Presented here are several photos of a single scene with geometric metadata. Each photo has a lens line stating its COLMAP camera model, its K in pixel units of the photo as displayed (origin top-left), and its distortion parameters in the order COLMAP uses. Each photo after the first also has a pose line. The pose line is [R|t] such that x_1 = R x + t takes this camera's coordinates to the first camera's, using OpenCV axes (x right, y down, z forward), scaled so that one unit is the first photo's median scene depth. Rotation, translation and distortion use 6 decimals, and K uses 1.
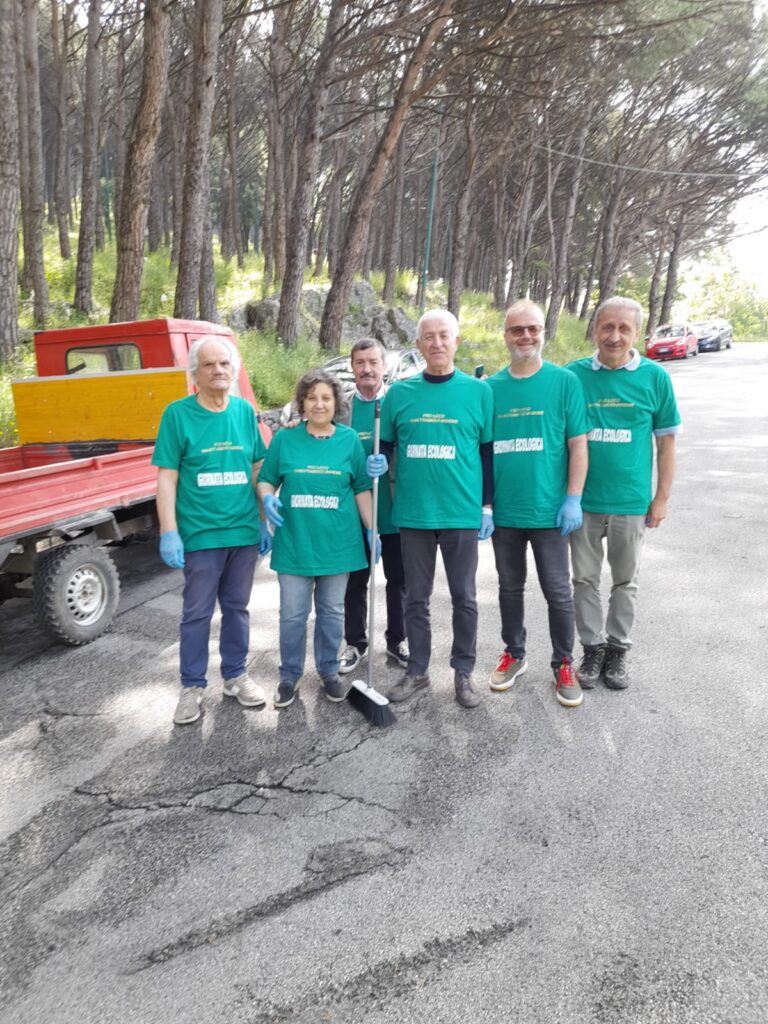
lens RADIAL K [[784.8, 0, 390.5], [0, 784.8, 510.7], [0, 0, 1]] dist [0.032648, -0.002779]
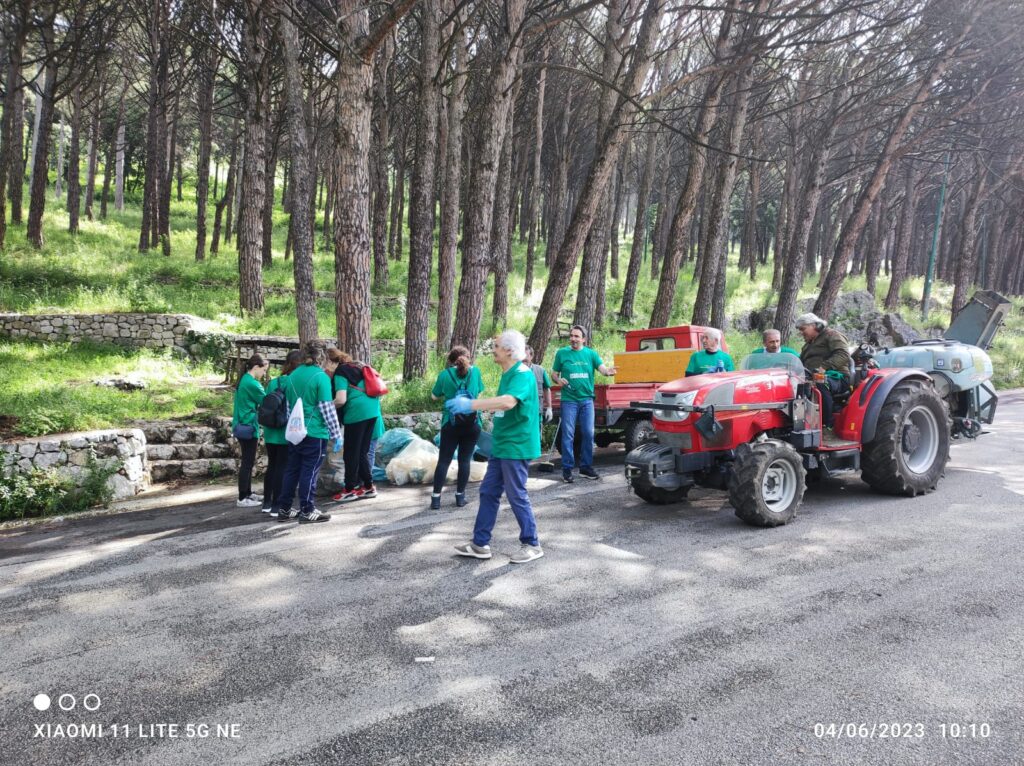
lens RADIAL K [[784.8, 0, 506.0], [0, 784.8, 381.1], [0, 0, 1]] dist [0.032648, -0.002779]
pose [[0.881541, 0.042460, -0.470195, 0.071694], [-0.117900, 0.984191, -0.132168, 0.061349], [0.457150, 0.171947, 0.872610, -0.266338]]
